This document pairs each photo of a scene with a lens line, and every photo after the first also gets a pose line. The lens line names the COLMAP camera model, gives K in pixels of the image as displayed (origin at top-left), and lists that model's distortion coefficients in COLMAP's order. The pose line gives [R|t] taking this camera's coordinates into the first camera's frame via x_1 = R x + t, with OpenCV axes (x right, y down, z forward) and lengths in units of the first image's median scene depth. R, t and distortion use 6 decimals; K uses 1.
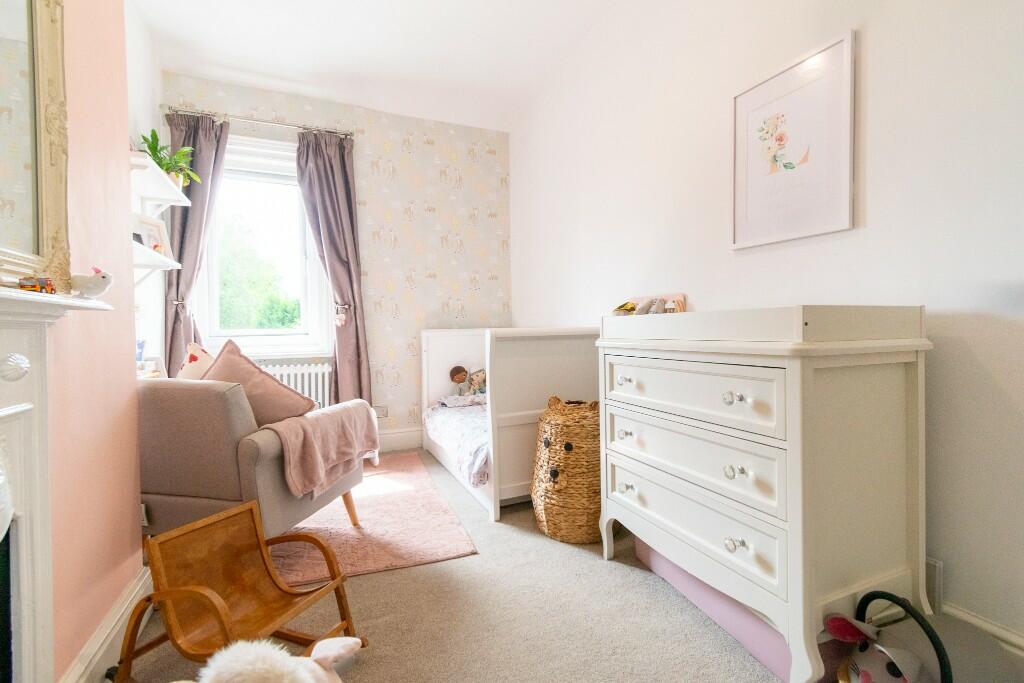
lens RADIAL K [[454.2, 0, 508.4], [0, 454.2, 337.1], [0, 0, 1]] dist [0.001948, -0.000303]
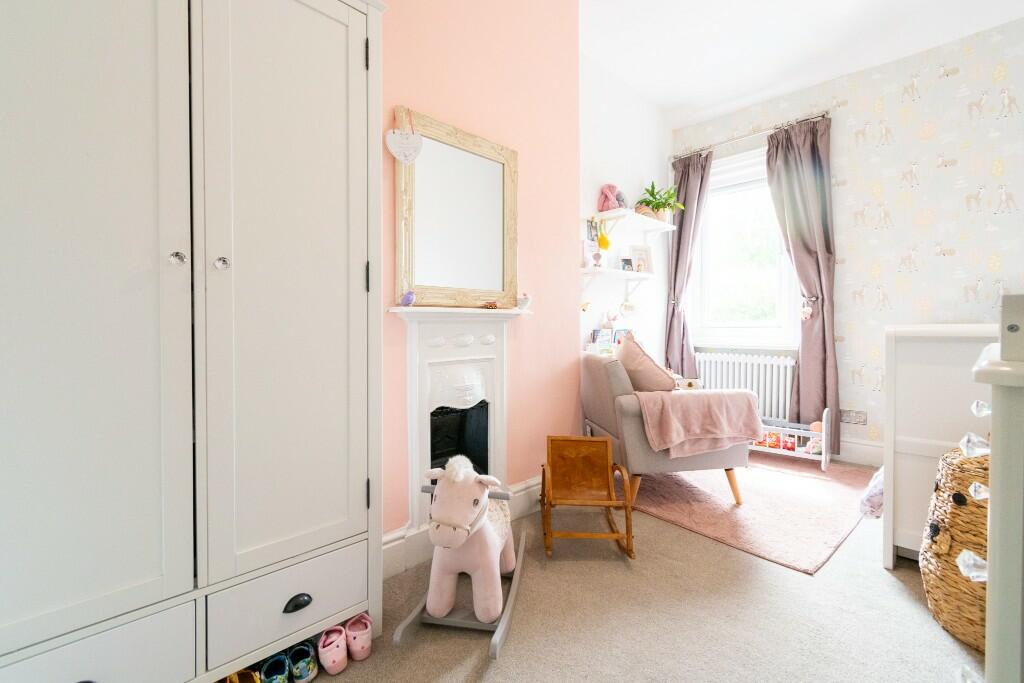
lens RADIAL K [[454.2, 0, 510.8], [0, 454.2, 337.5], [0, 0, 1]] dist [0.001948, -0.000303]
pose [[0.342510, 0.040479, -0.938642, 0.367822], [-0.019063, 0.999165, 0.036133, -0.009985], [0.939321, 0.005518, 0.342996, 0.086676]]
